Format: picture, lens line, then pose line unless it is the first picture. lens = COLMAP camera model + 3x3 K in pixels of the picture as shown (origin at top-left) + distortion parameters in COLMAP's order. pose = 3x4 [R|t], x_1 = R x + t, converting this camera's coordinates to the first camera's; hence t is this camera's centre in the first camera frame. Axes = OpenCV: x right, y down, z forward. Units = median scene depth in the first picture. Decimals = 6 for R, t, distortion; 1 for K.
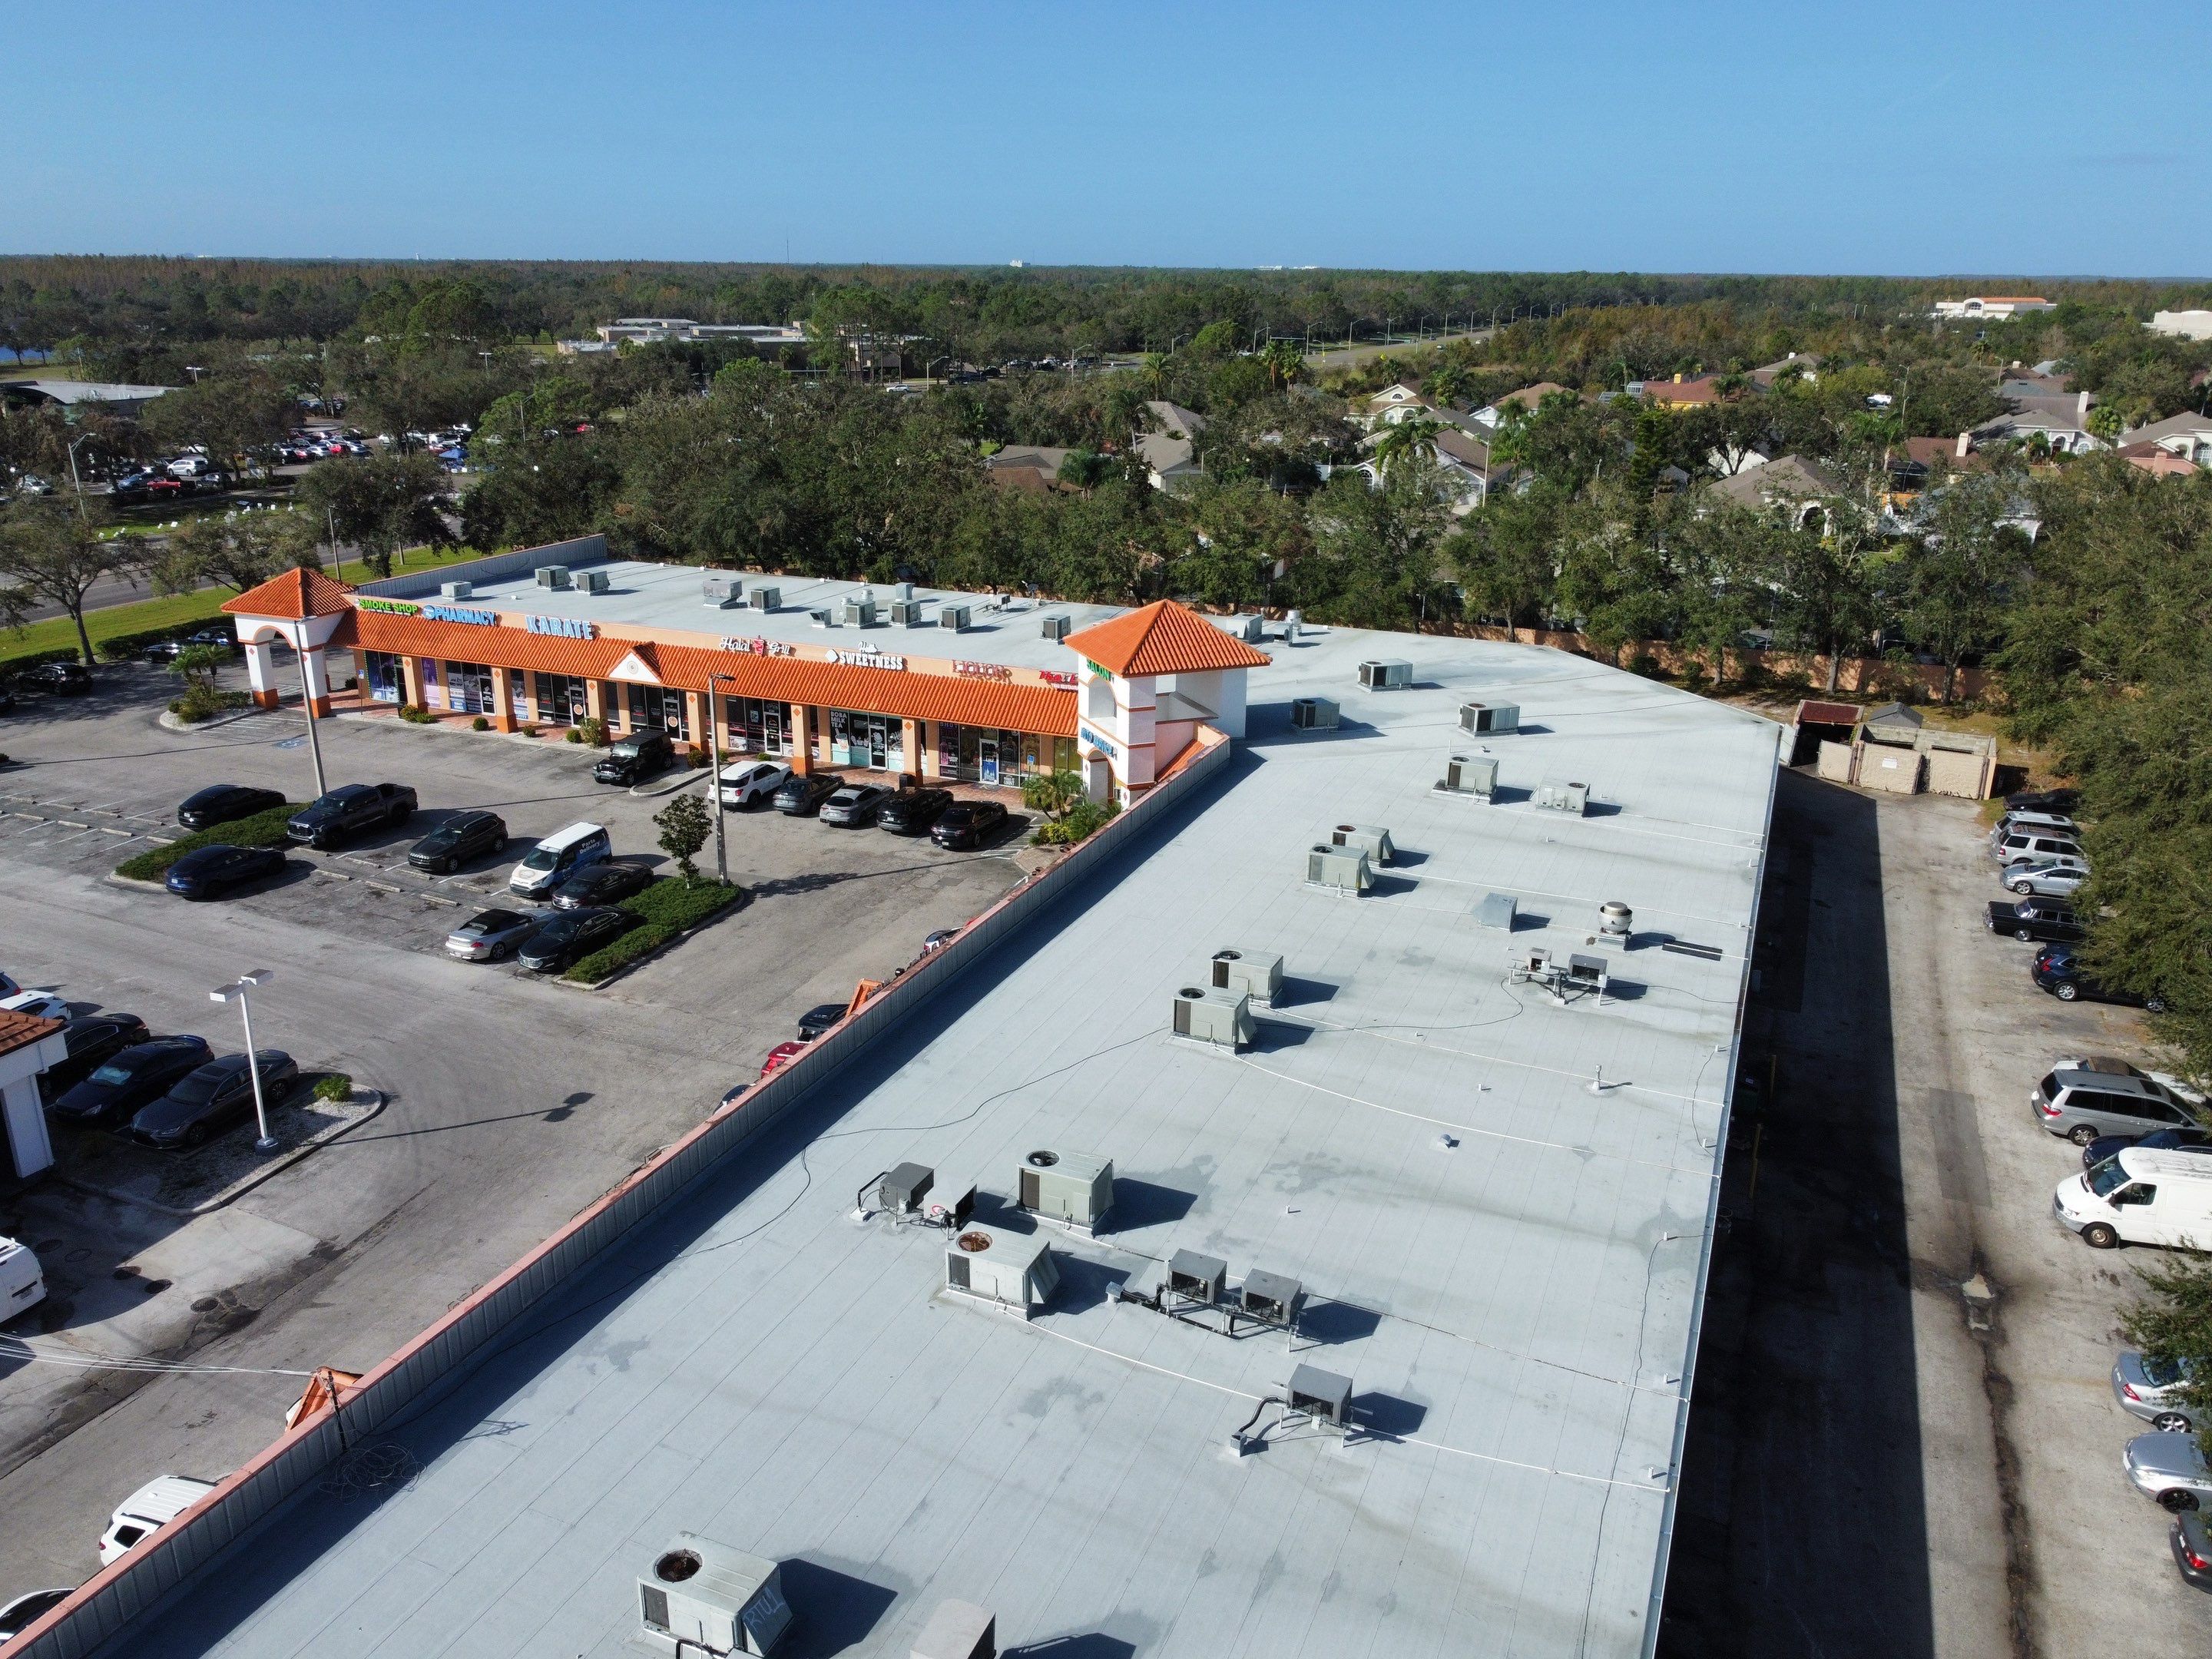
lens RADIAL K [[1659.6, 0, 1117.9], [0, 1659.6, 857.8], [0, 0, 1]] dist [-0.001754, -0.002863]
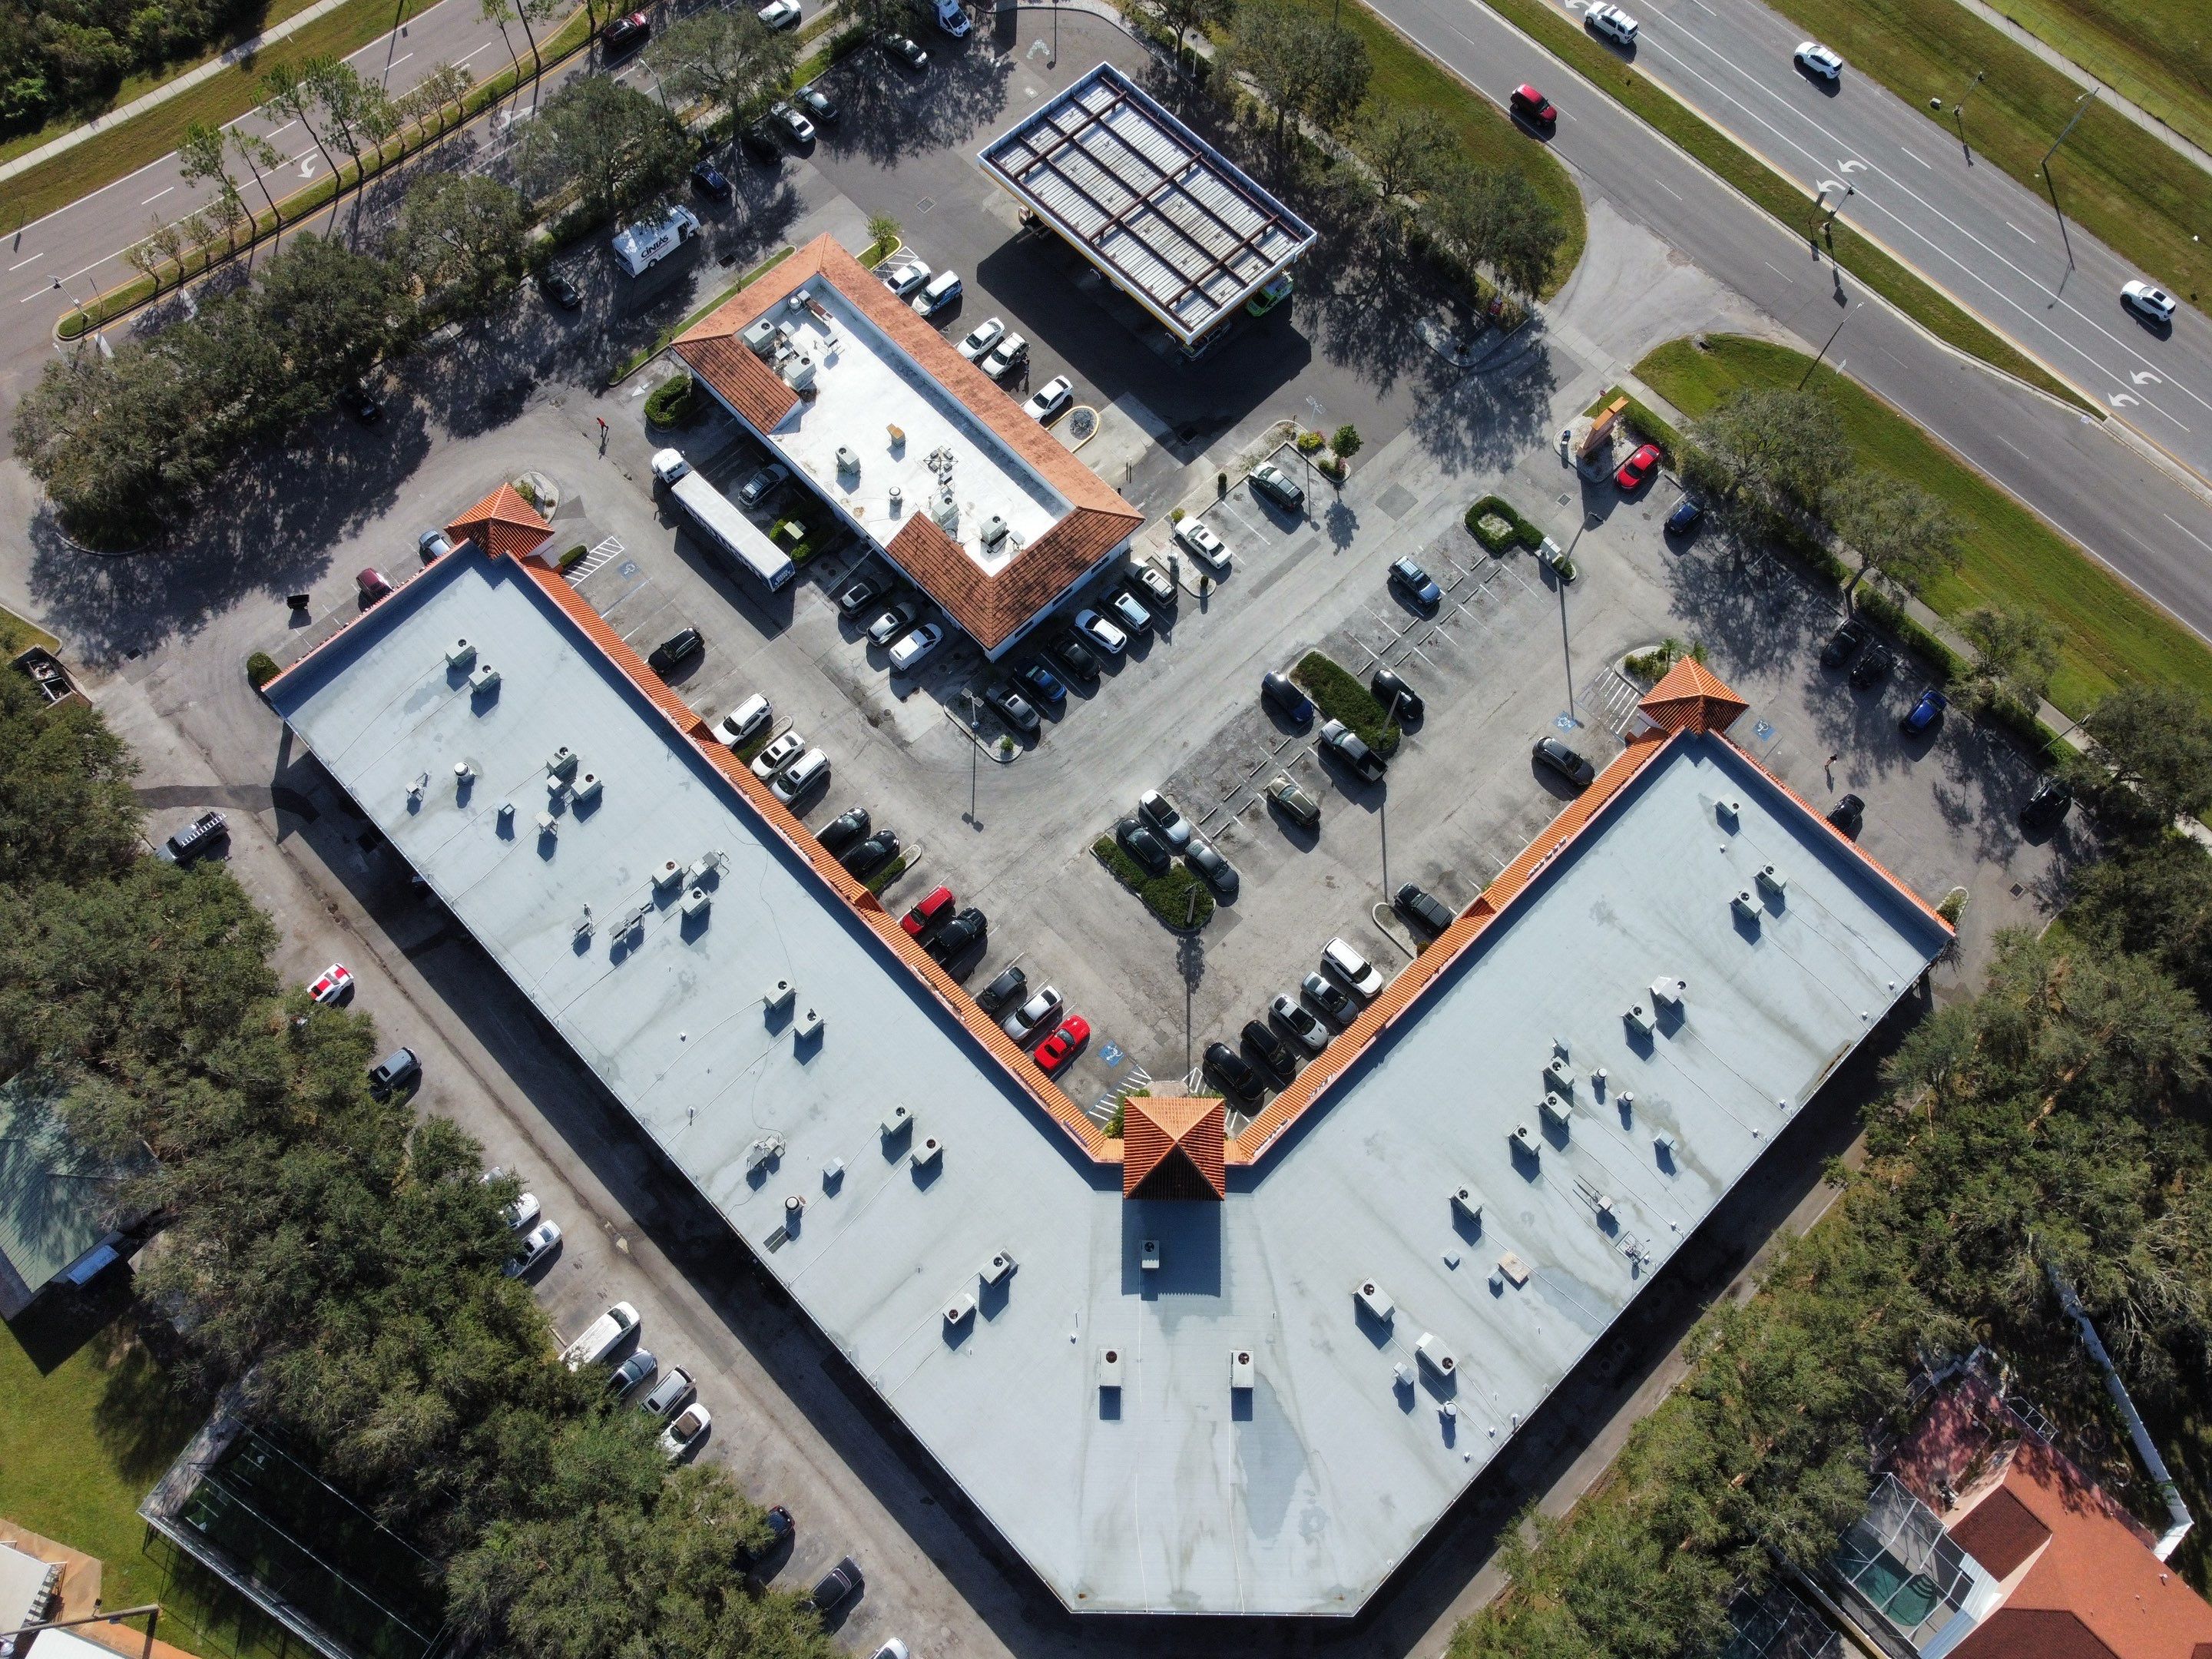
lens RADIAL K [[1659.6, 0, 1117.9], [0, 1659.6, 857.8], [0, 0, 1]] dist [-0.001754, -0.002863]
pose [[-0.395552, 0.853577, -0.339035, 0.483981], [-0.343393, 0.204923, 0.916563, -2.233872], [0.851833, 0.478971, 0.212055, 0.675560]]
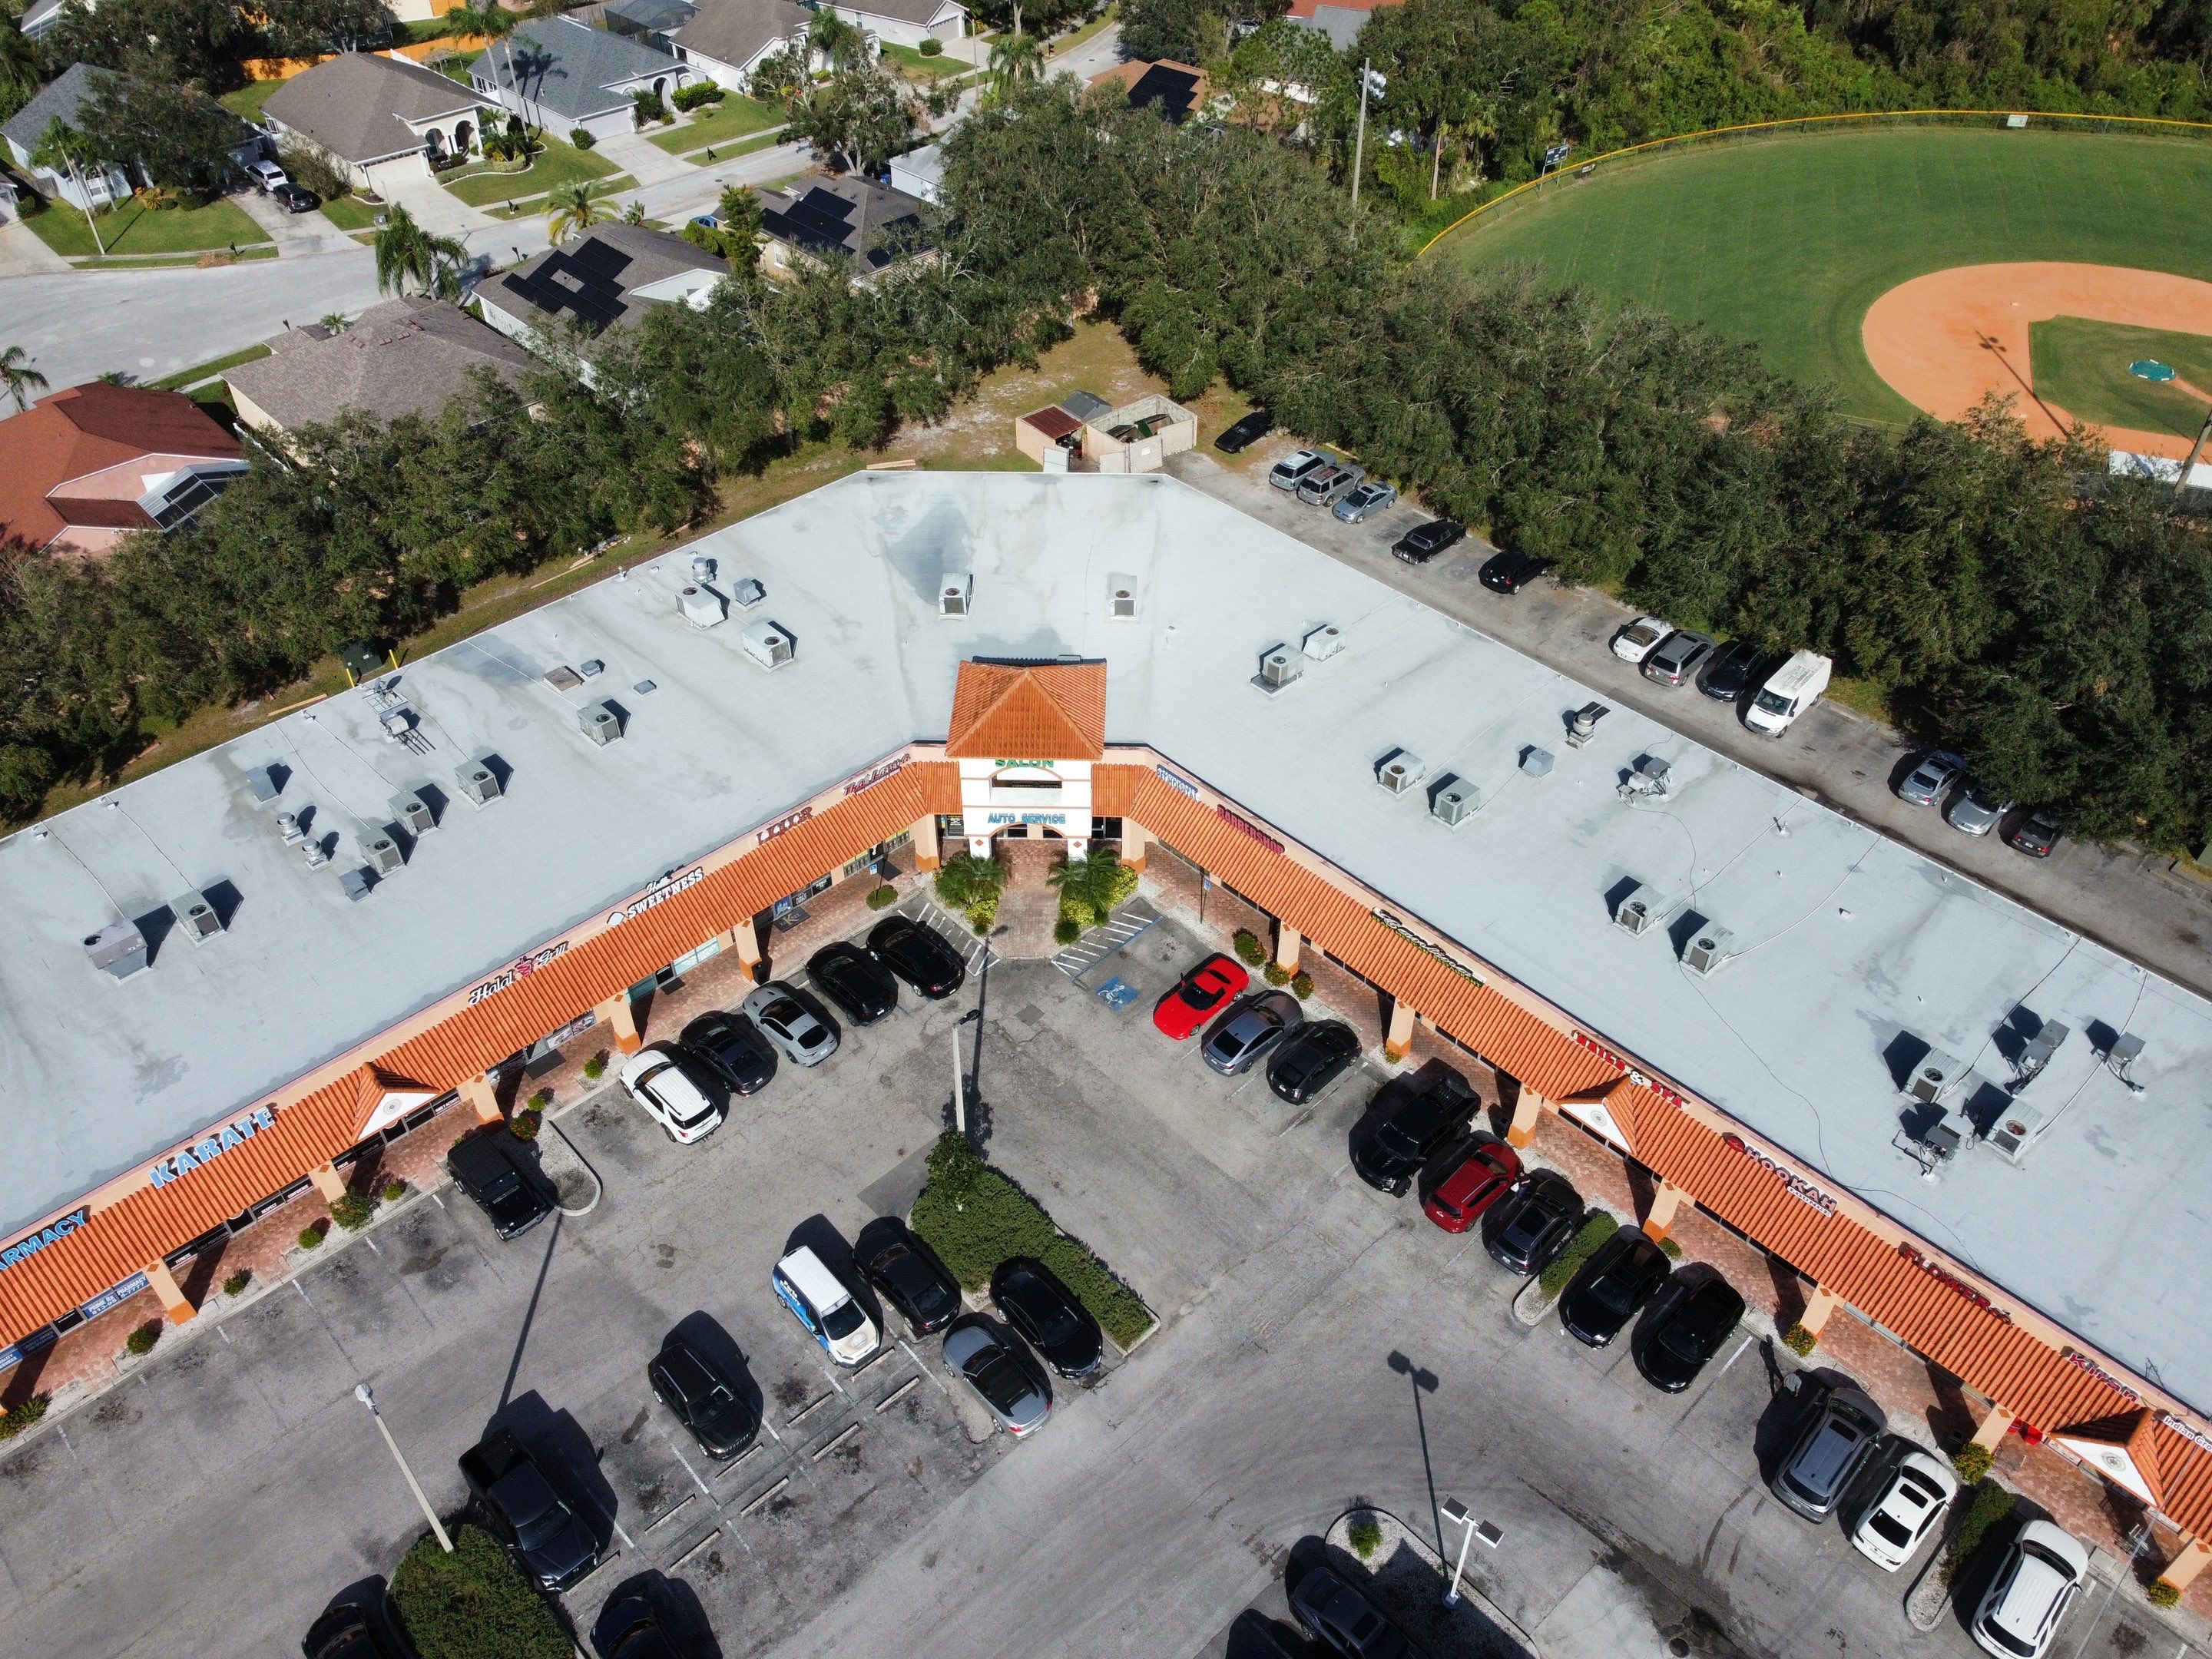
lens RADIAL K [[1680.0, 0, 1101.9], [0, 1680.0, 822.7], [0, 0, 1]] dist [-0.003153, -0.002381]
pose [[0.409499, -0.607400, 0.680717, -0.985742], [0.316242, 0.794391, 0.518588, -0.831248], [-0.855746, 0.002910, 0.517388, 0.577853]]
